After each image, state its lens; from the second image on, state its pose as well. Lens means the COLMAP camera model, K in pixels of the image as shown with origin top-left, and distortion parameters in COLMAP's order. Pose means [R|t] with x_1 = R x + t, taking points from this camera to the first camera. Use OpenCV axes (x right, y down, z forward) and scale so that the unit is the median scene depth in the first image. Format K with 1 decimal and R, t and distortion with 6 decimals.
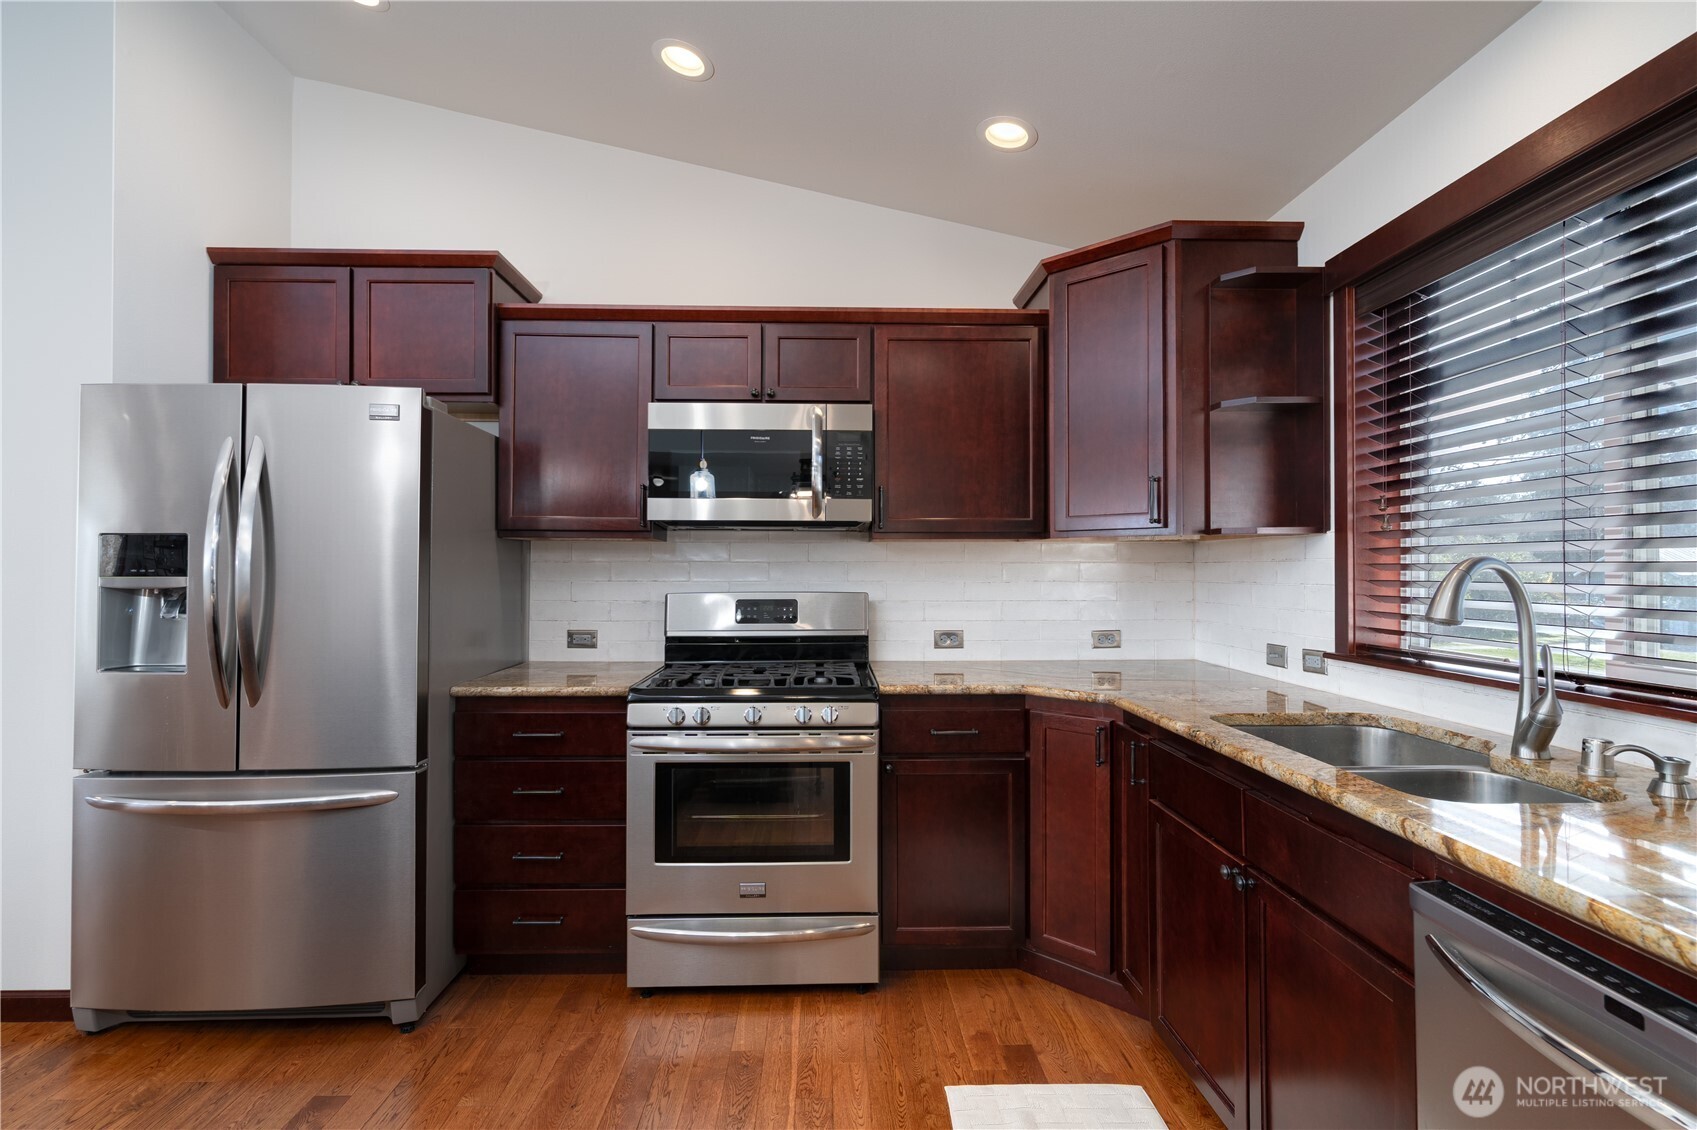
lens RADIAL K [[786.8, 0, 846.1], [0, 786.8, 561.2], [0, 0, 1]] dist [-0.000644, -0.000521]
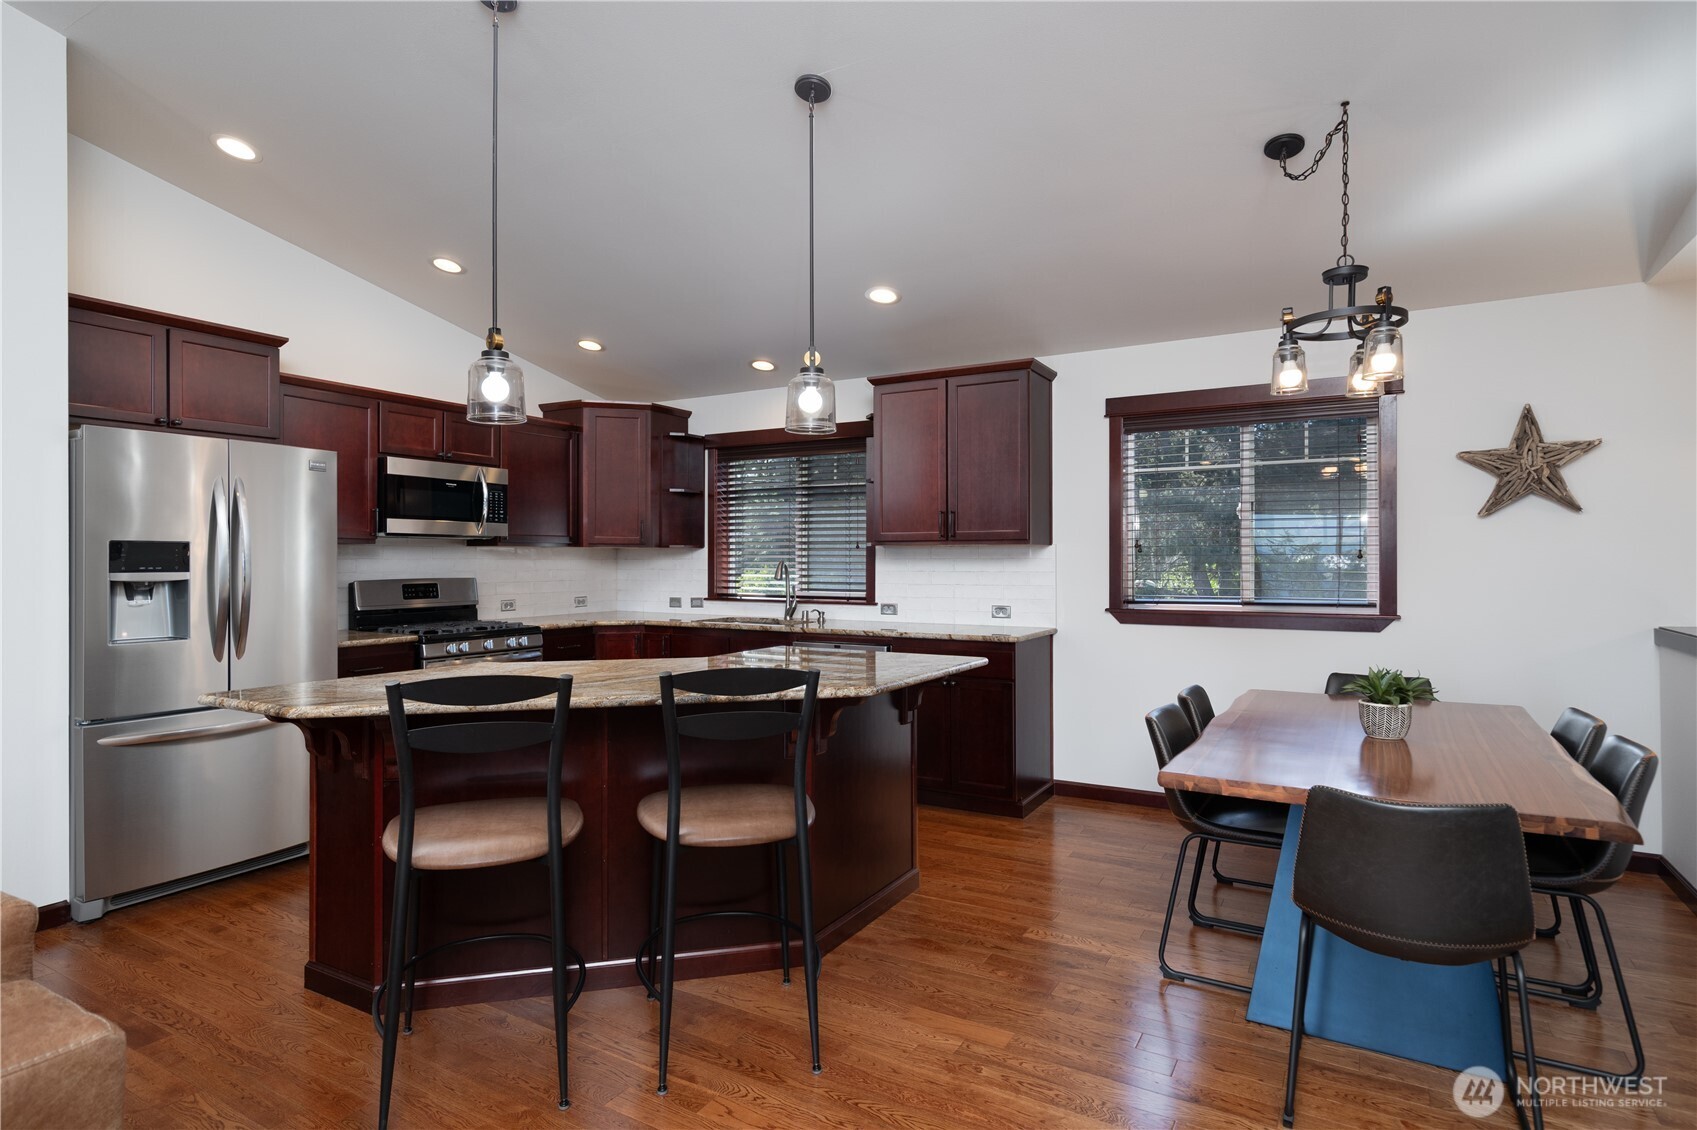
lens RADIAL K [[906.3, 0, 847.8], [0, 906.3, 561.5], [0, 0, 1]] dist [-0.002007, 0.001190]
pose [[0.518637, -0.001898, 0.854993, -1.521937], [-0.013948, 0.999846, 0.010681, -0.032042], [-0.854881, -0.017465, 0.518530, -0.811157]]
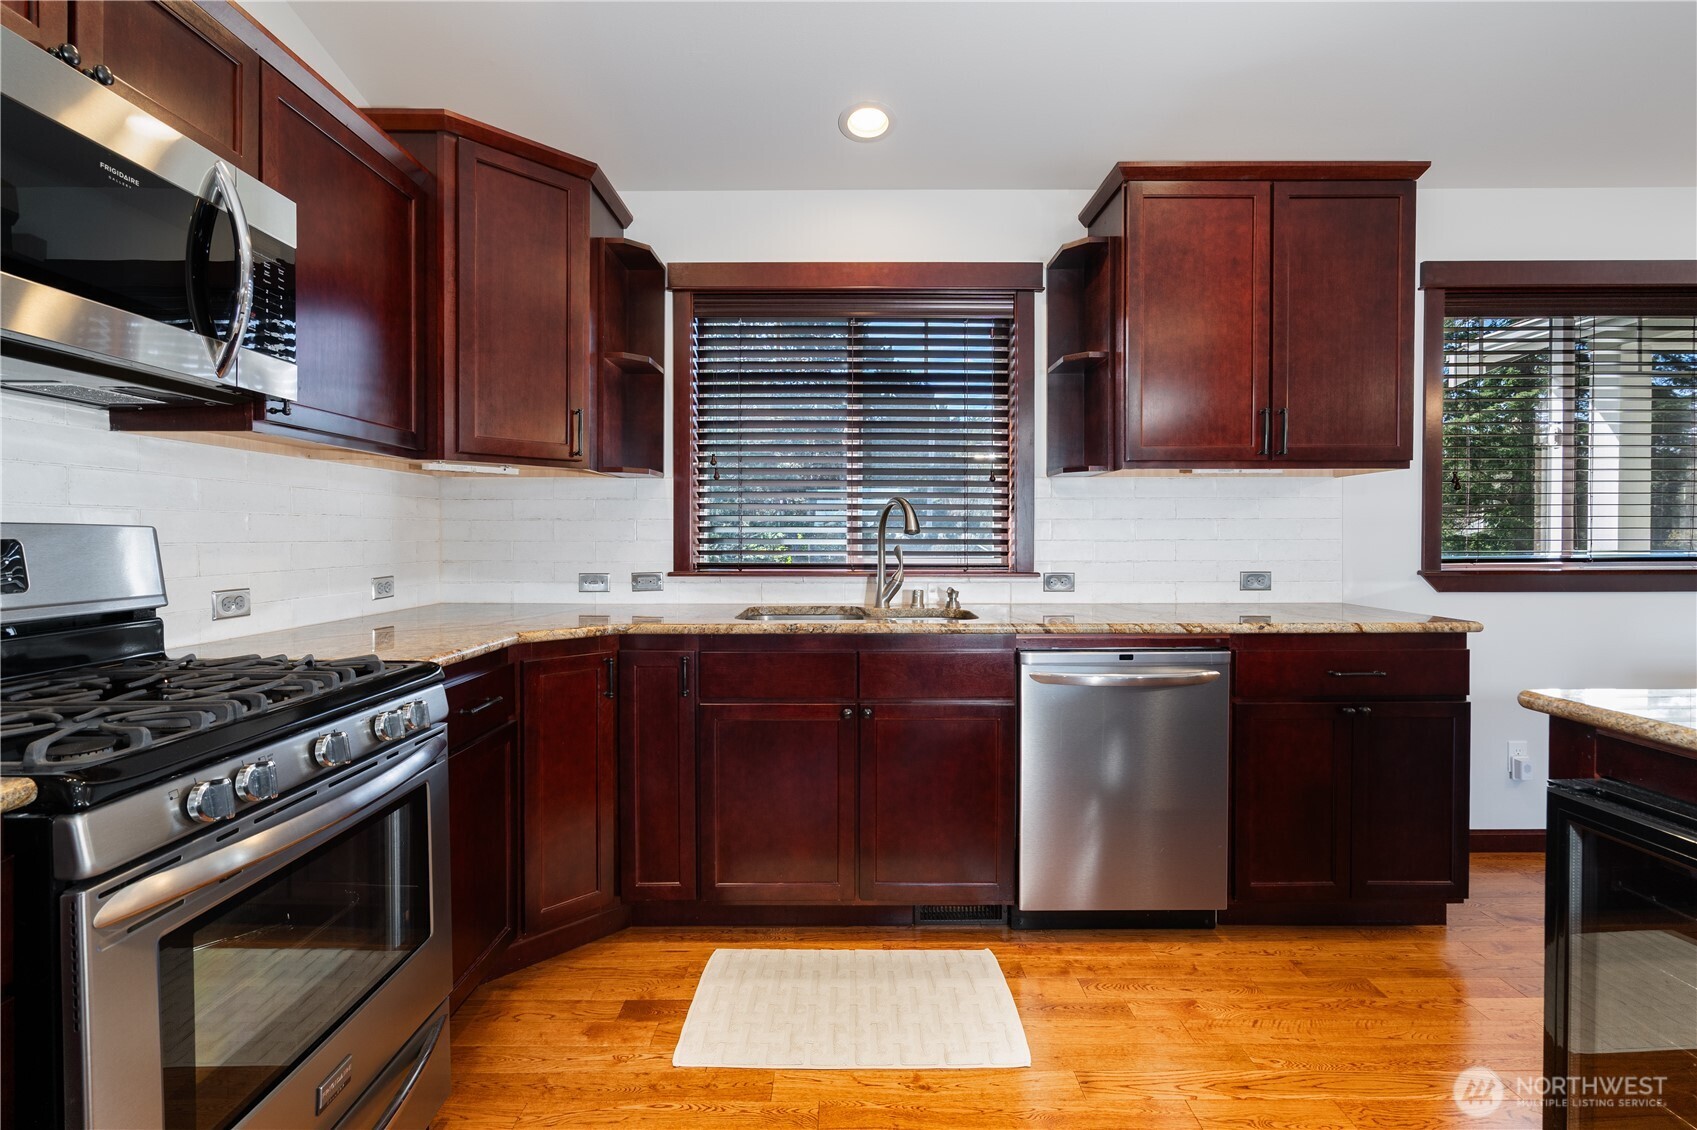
lens RADIAL K [[786.8, 0, 842.1], [0, 786.8, 538.5], [0, 0, 1]] dist [-0.000644, -0.000521]
pose [[0.019402, -0.005624, 0.999796, -0.648016], [-0.016284, 0.999850, 0.005941, 0.048215], [-0.999679, -0.016396, 0.019308, 0.678321]]
